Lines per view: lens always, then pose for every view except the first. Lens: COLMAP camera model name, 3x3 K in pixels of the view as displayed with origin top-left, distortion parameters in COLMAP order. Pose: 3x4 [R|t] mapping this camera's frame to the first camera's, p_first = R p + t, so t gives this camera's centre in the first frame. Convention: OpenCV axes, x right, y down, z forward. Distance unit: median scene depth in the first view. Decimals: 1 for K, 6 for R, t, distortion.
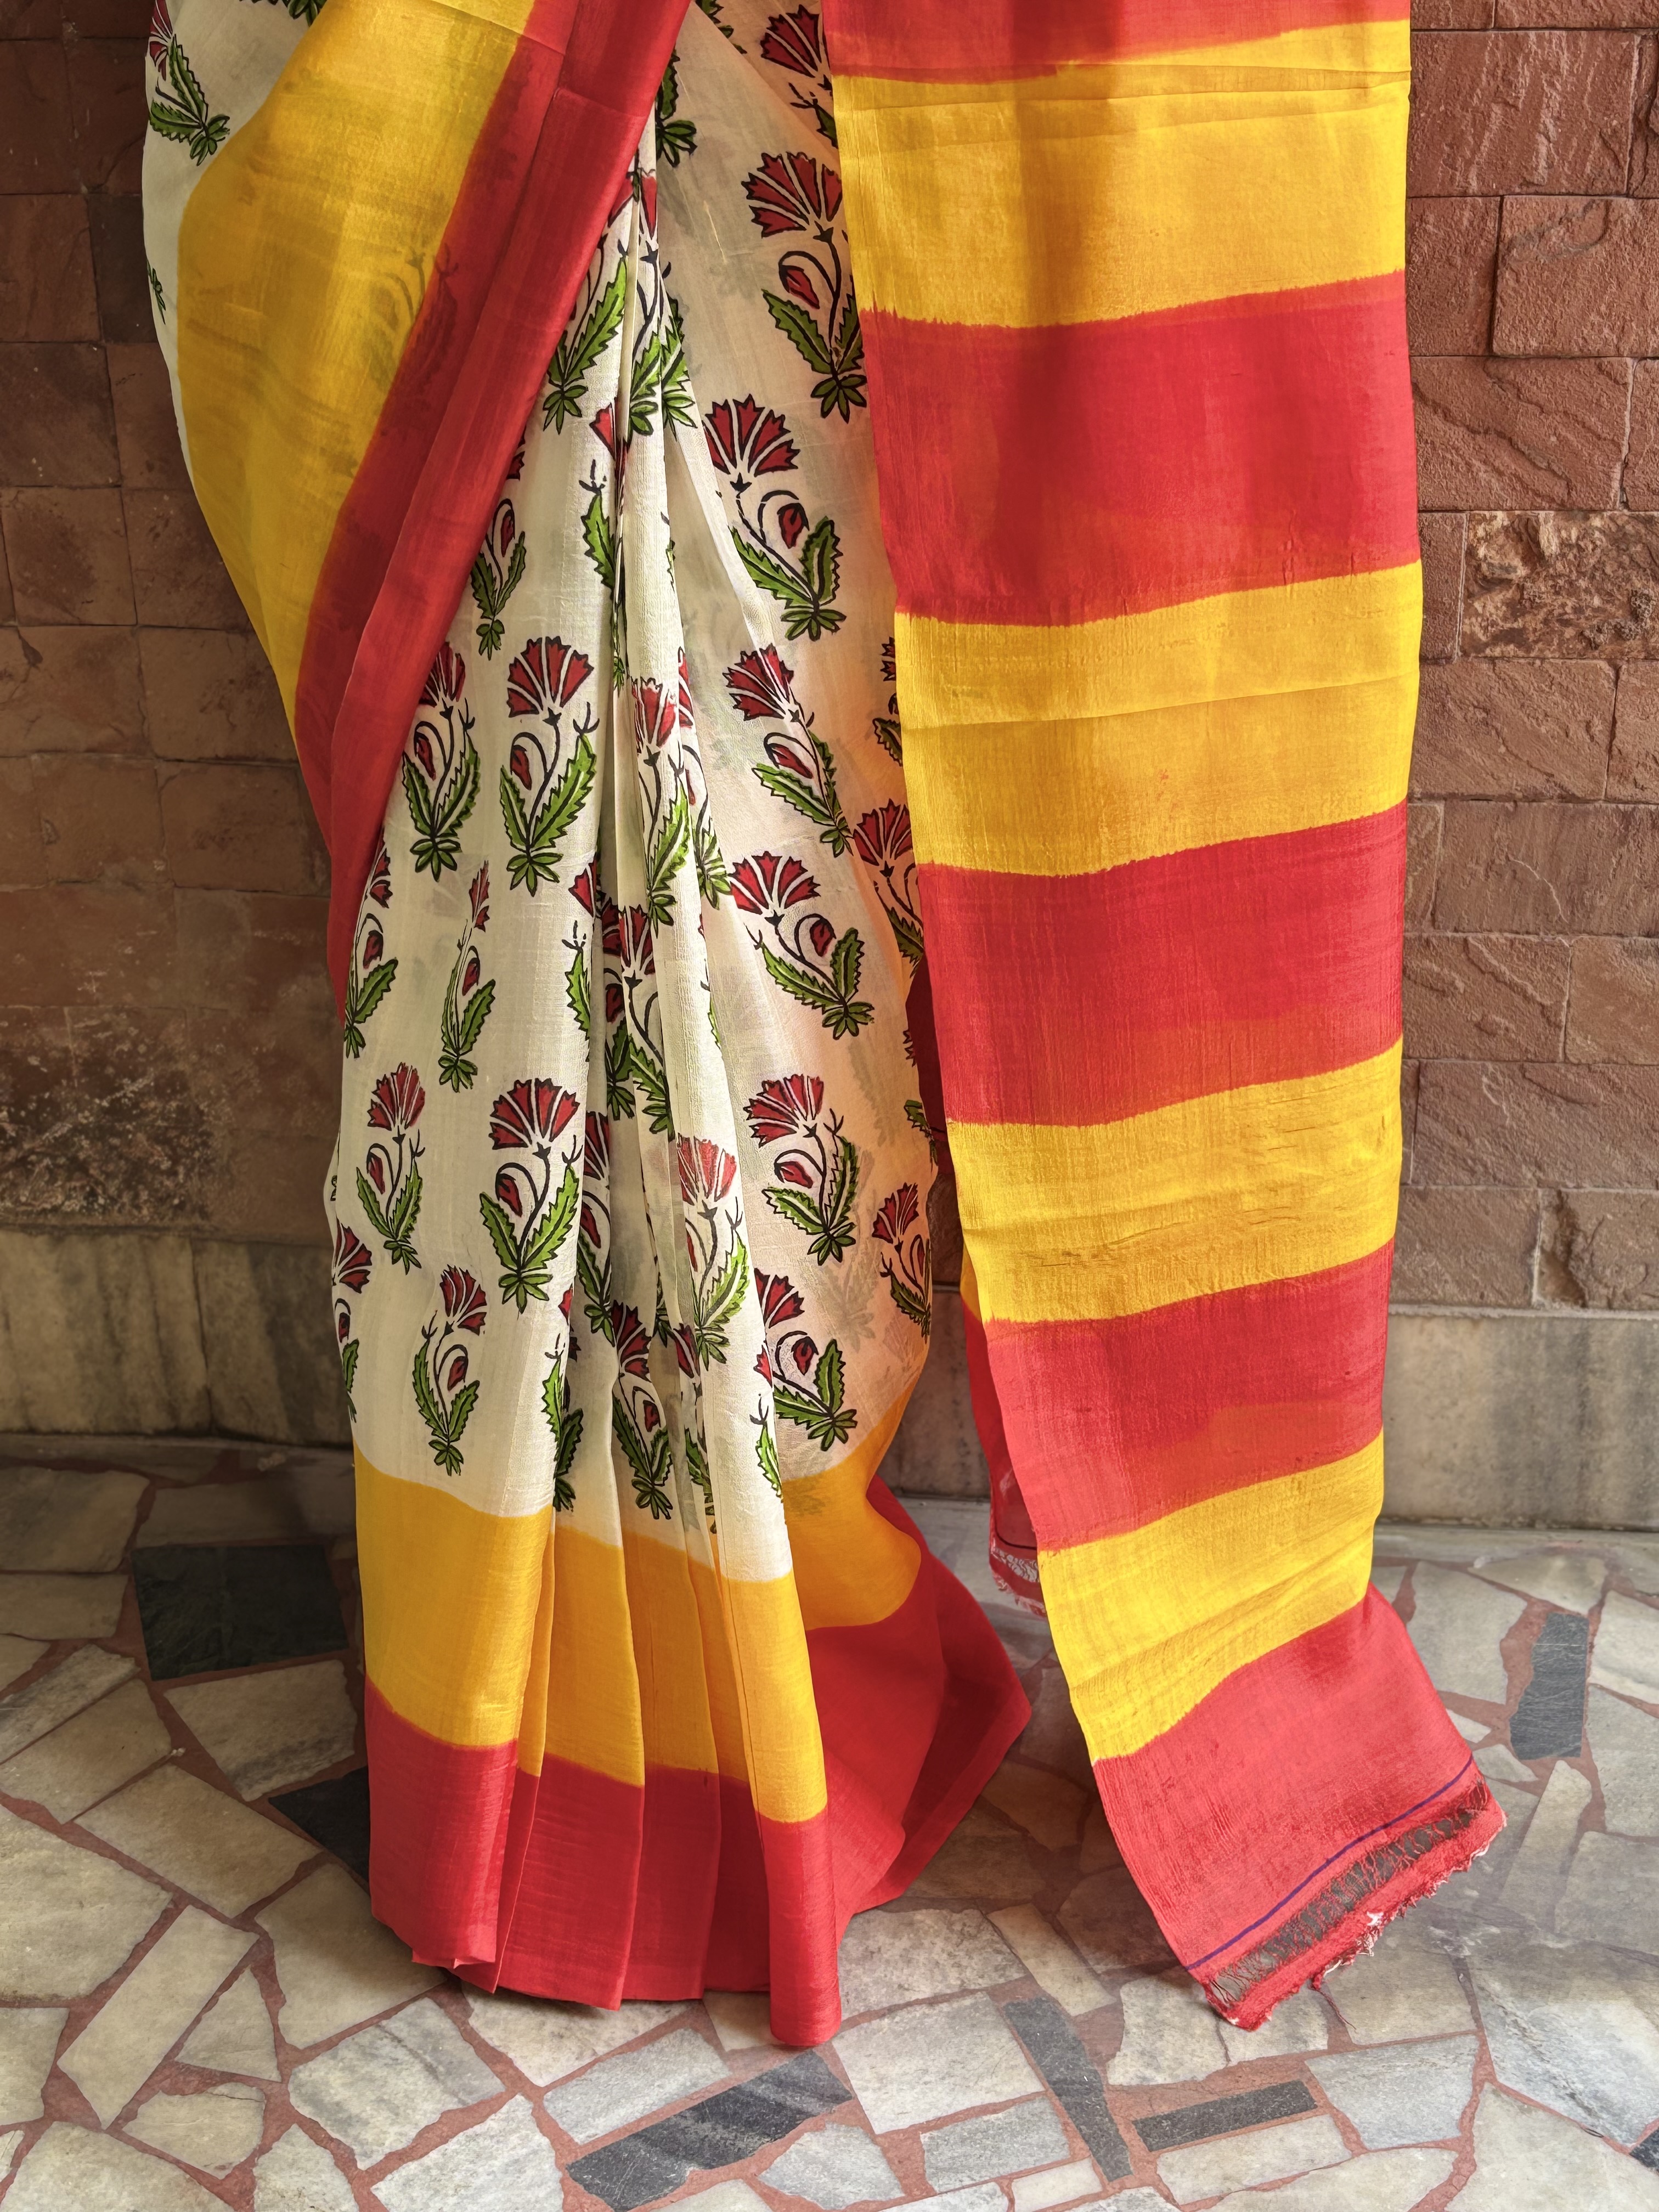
lens RADIAL K [[2979.1, 0, 834.0], [0, 2979.1, 1104.7], [0, 0, 1]] dist [0.189916, -0.669148]
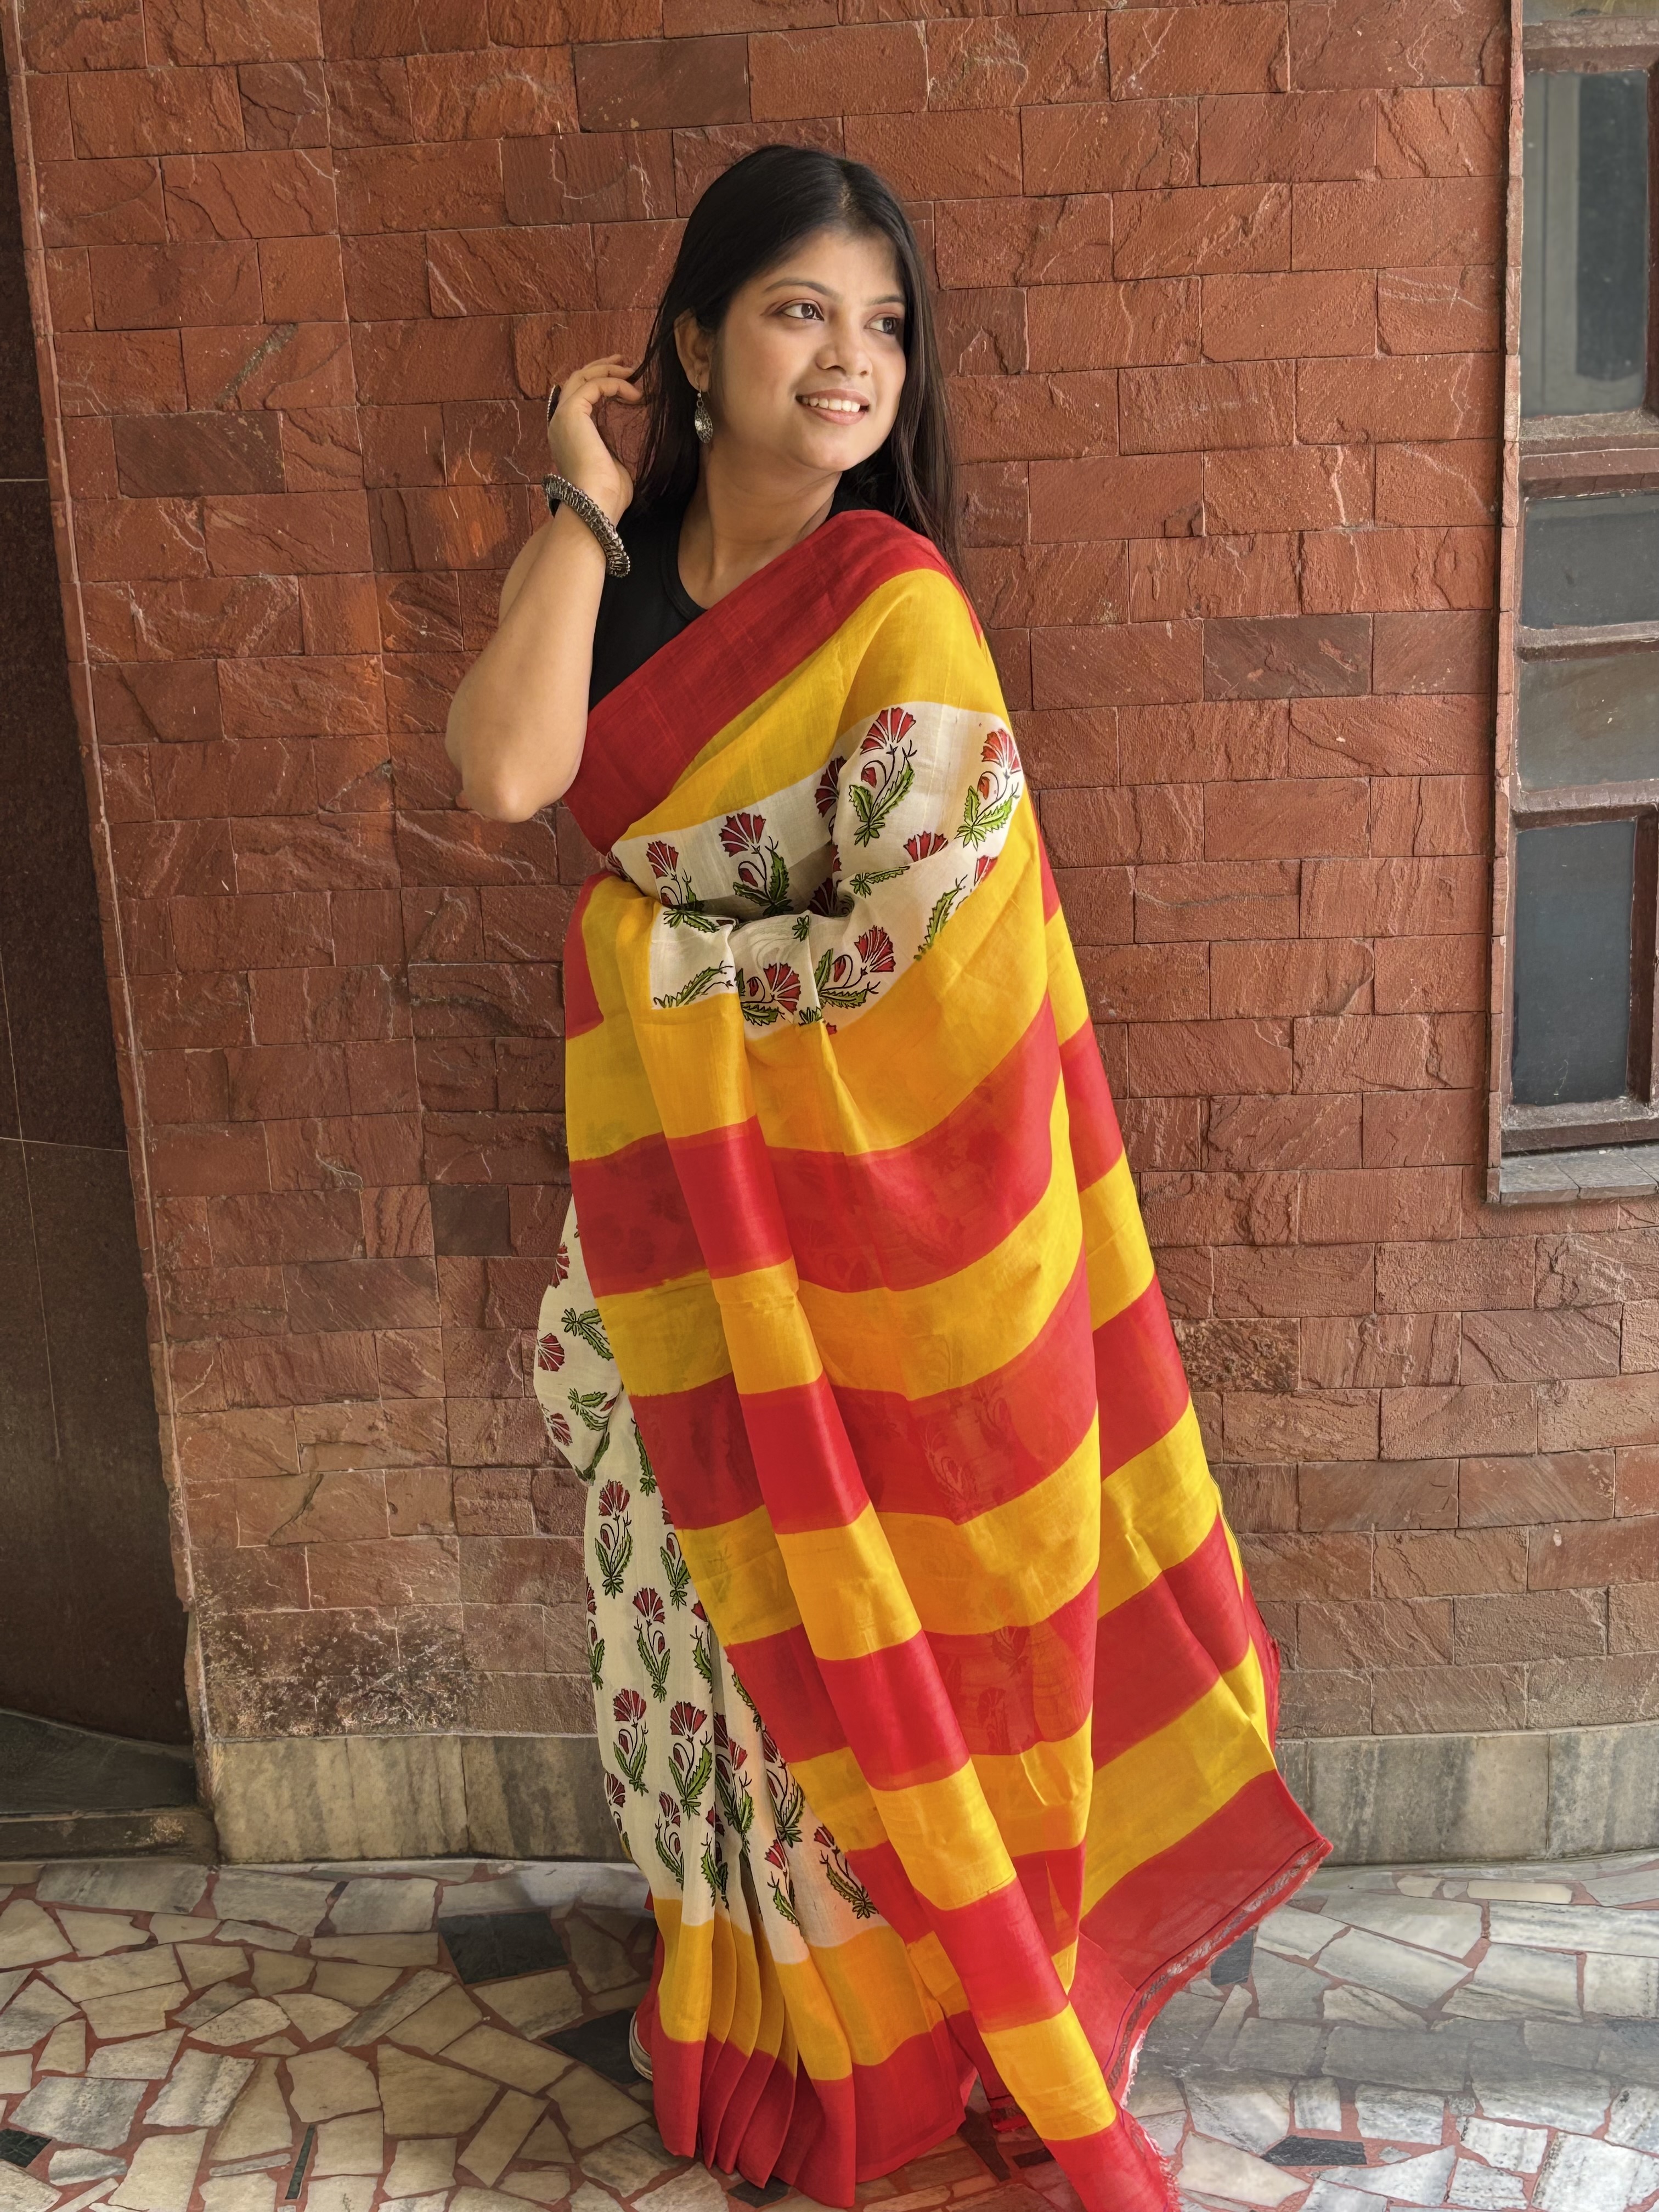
lens RADIAL K [[3014.3, 0, 811.4], [0, 3014.3, 1131.1], [0, 0, 1]] dist [0.211739, -0.780404]
pose [[0.998766, -0.038287, 0.031638, -0.061271], [0.043178, 0.984128, -0.172124, 0.012898], [-0.024546, 0.173278, 0.984567, -0.957397]]
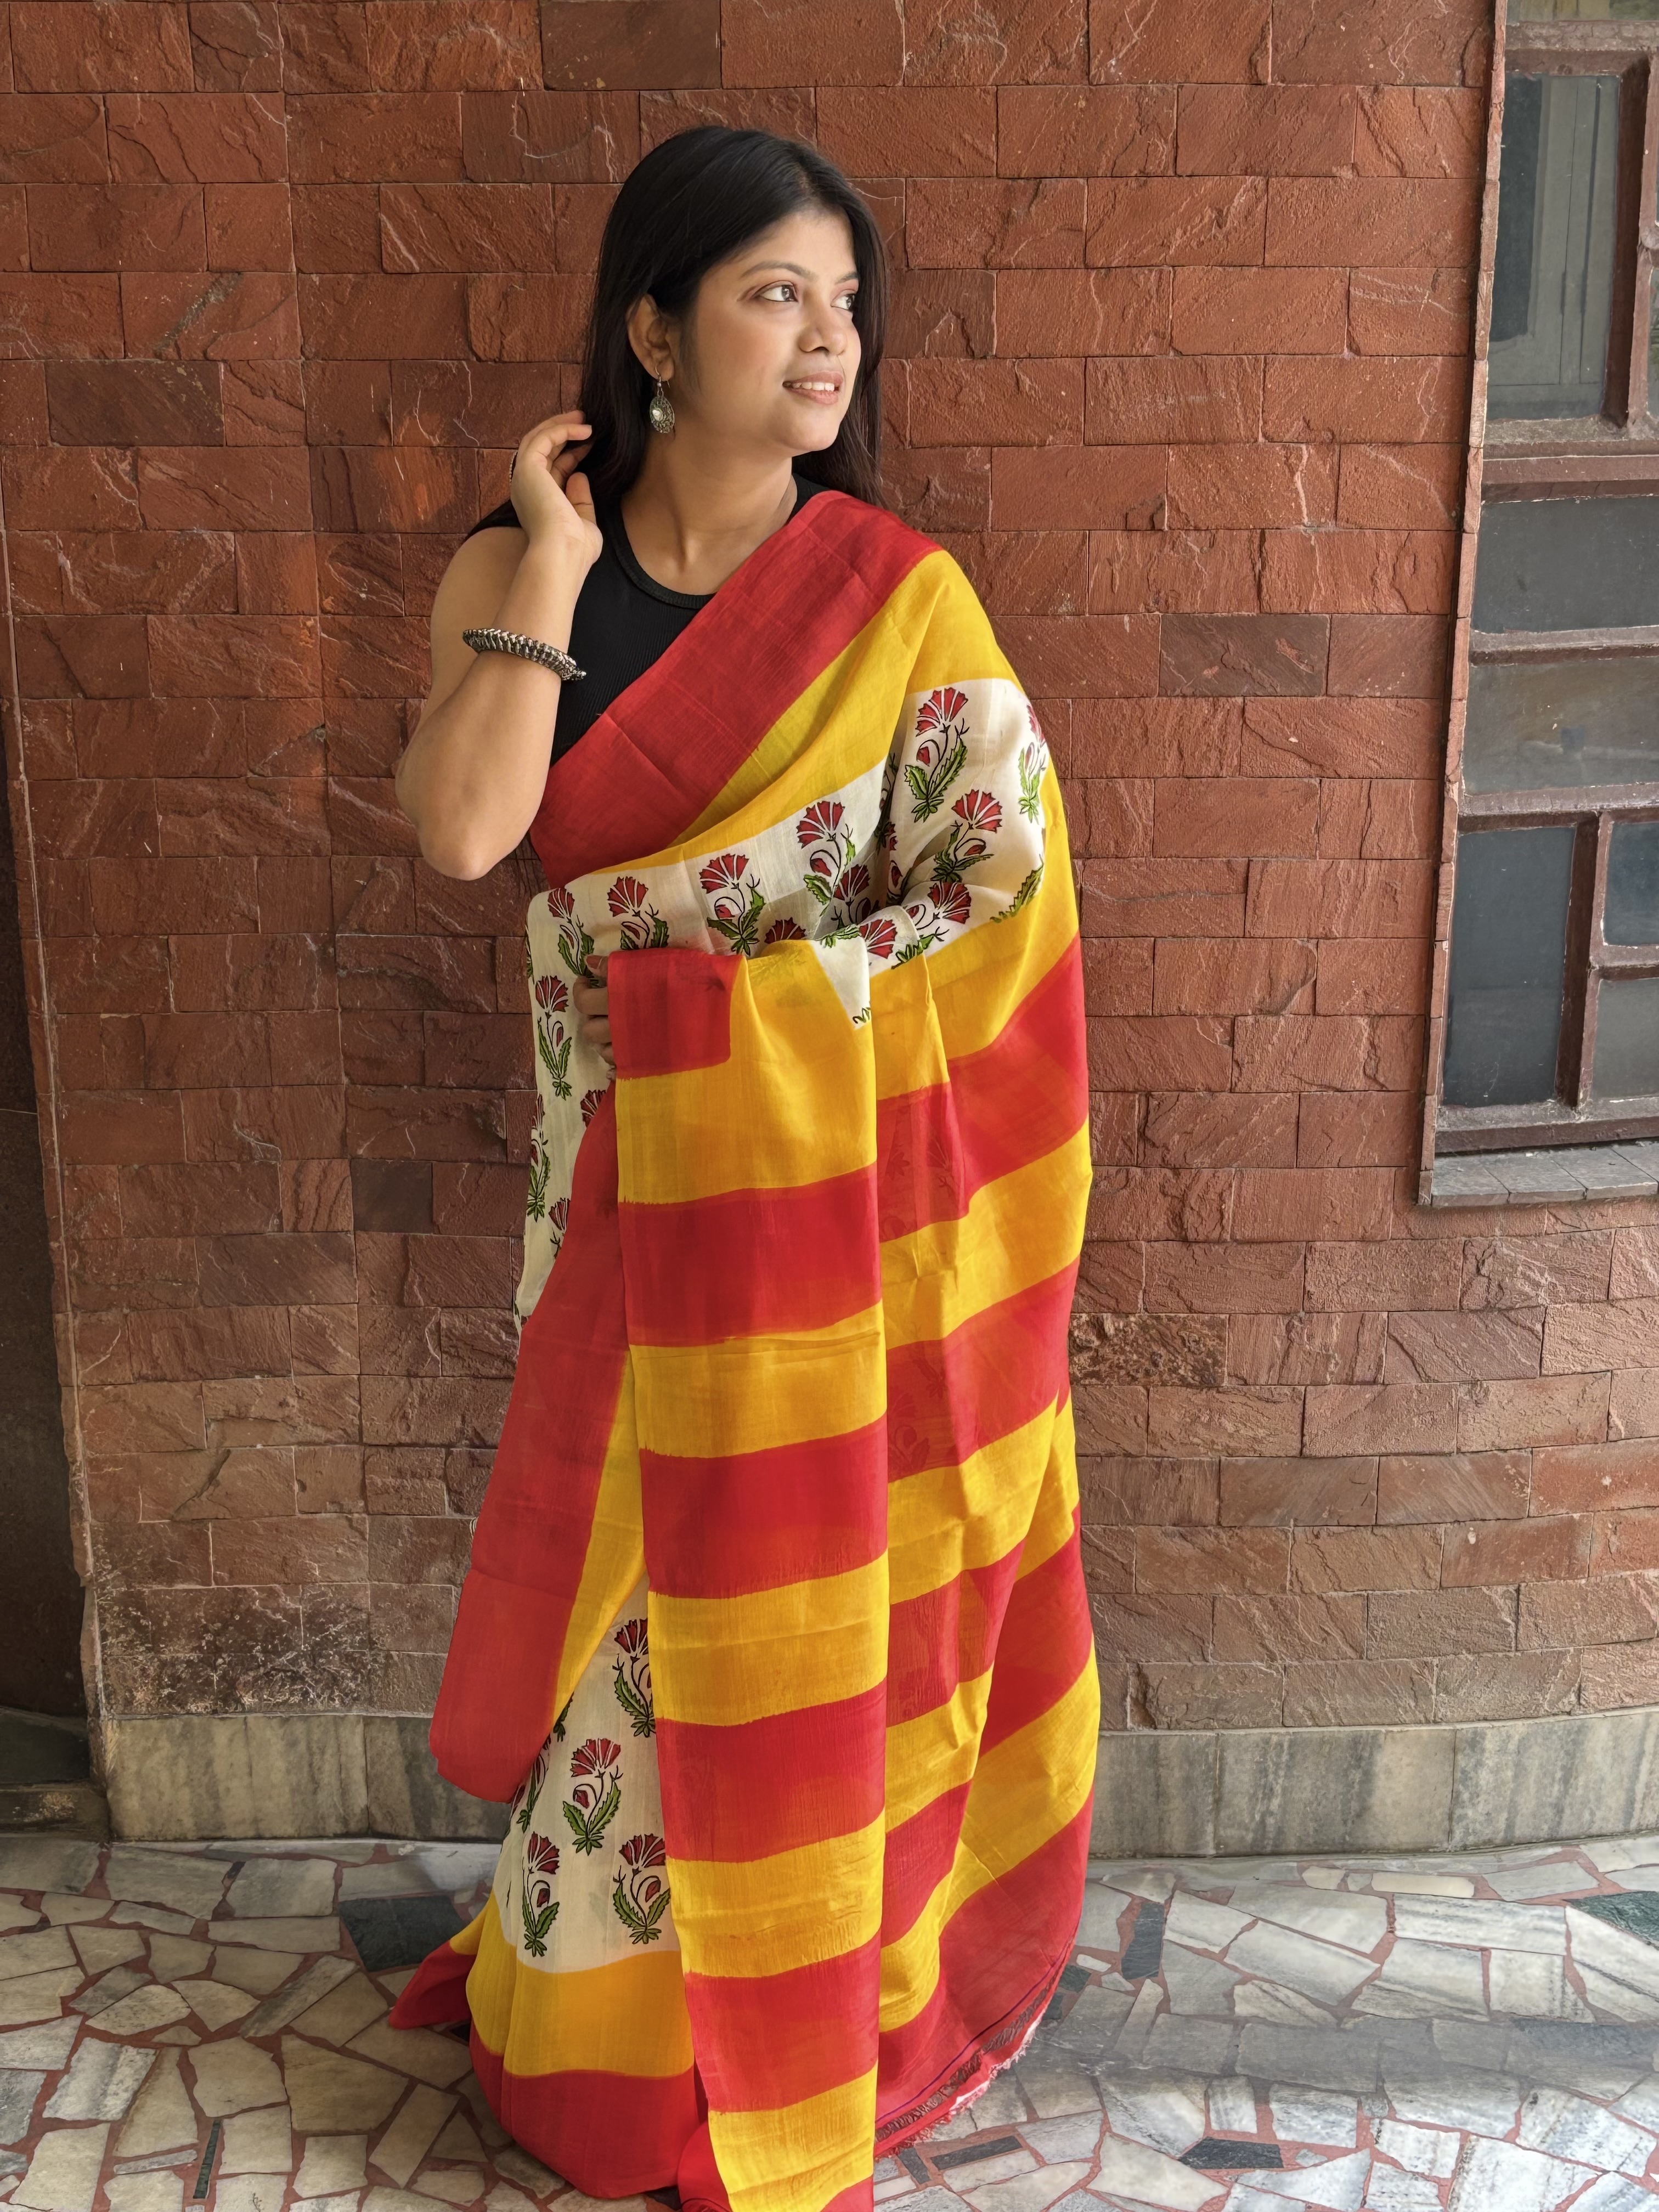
lens RADIAL K [[3011.2, 0, 820.4], [0, 3011.2, 1107.0], [0, 0, 1]] dist [0.213803, -0.791999]
pose [[0.995337, -0.013688, 0.095481, -0.135184], [0.027531, 0.989018, -0.145206, -0.047854], [-0.092445, 0.147158, 0.984783, -0.933542]]
